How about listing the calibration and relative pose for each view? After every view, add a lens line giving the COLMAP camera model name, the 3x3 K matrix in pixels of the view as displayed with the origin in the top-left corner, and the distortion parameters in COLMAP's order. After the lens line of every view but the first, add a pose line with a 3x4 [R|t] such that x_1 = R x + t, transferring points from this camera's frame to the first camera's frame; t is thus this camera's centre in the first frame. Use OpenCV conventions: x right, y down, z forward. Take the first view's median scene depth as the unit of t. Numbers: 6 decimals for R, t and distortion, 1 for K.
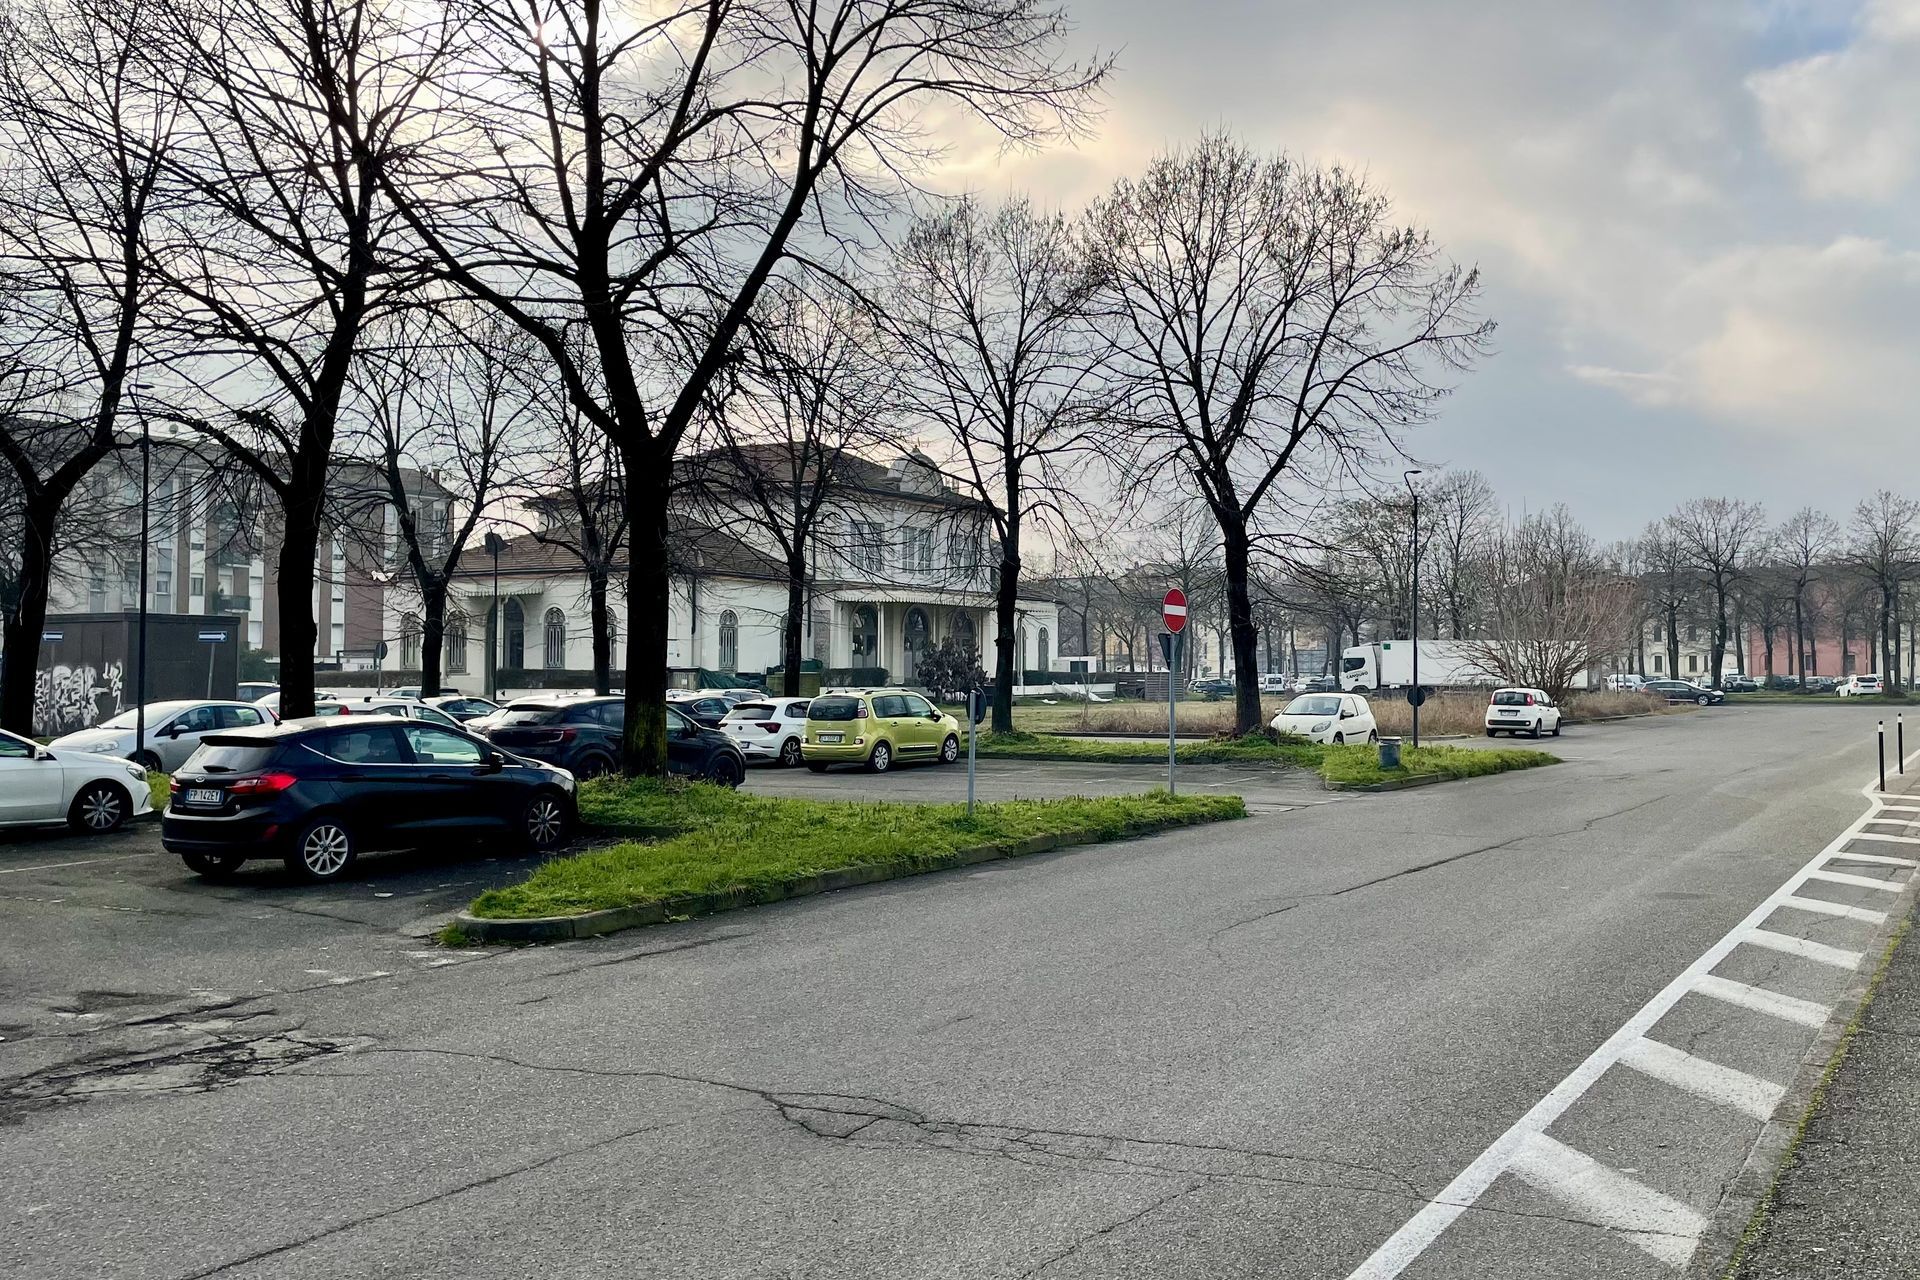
lens RADIAL K [[1845.4, 0, 959.4], [0, 1845.4, 615.2], [0, 0, 1]] dist [0.097852, -0.011632]
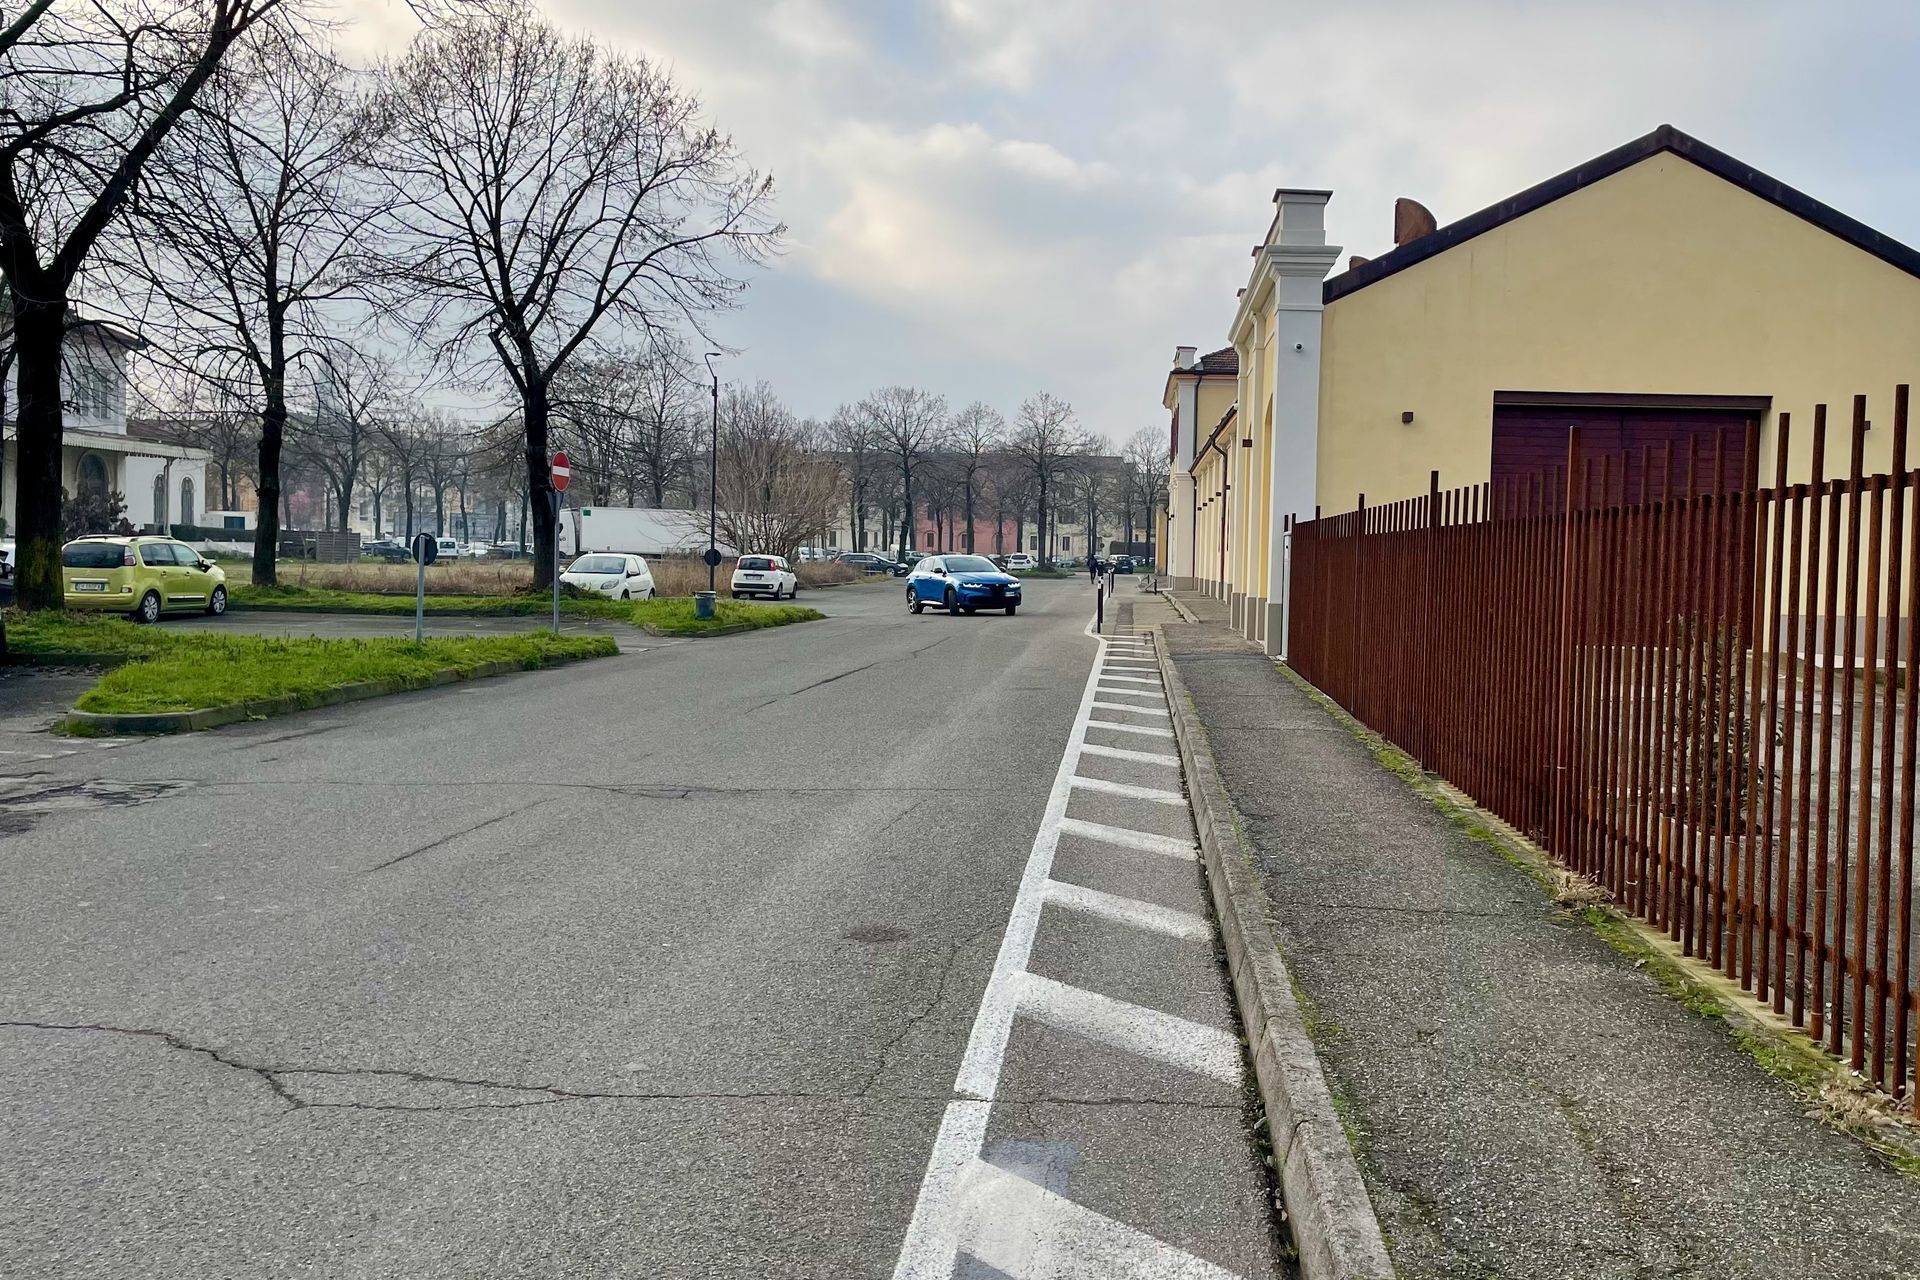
lens RADIAL K [[2030.2, 0, 960.0], [0, 2030.2, 640.0], [0, 0, 1]] dist [-0.006458, -0.006415]
pose [[0.901122, 0.011107, 0.433423, -0.128479], [-0.045352, 0.996602, 0.068753, 0.002323], [-0.431187, -0.081611, 0.898564, -0.143495]]
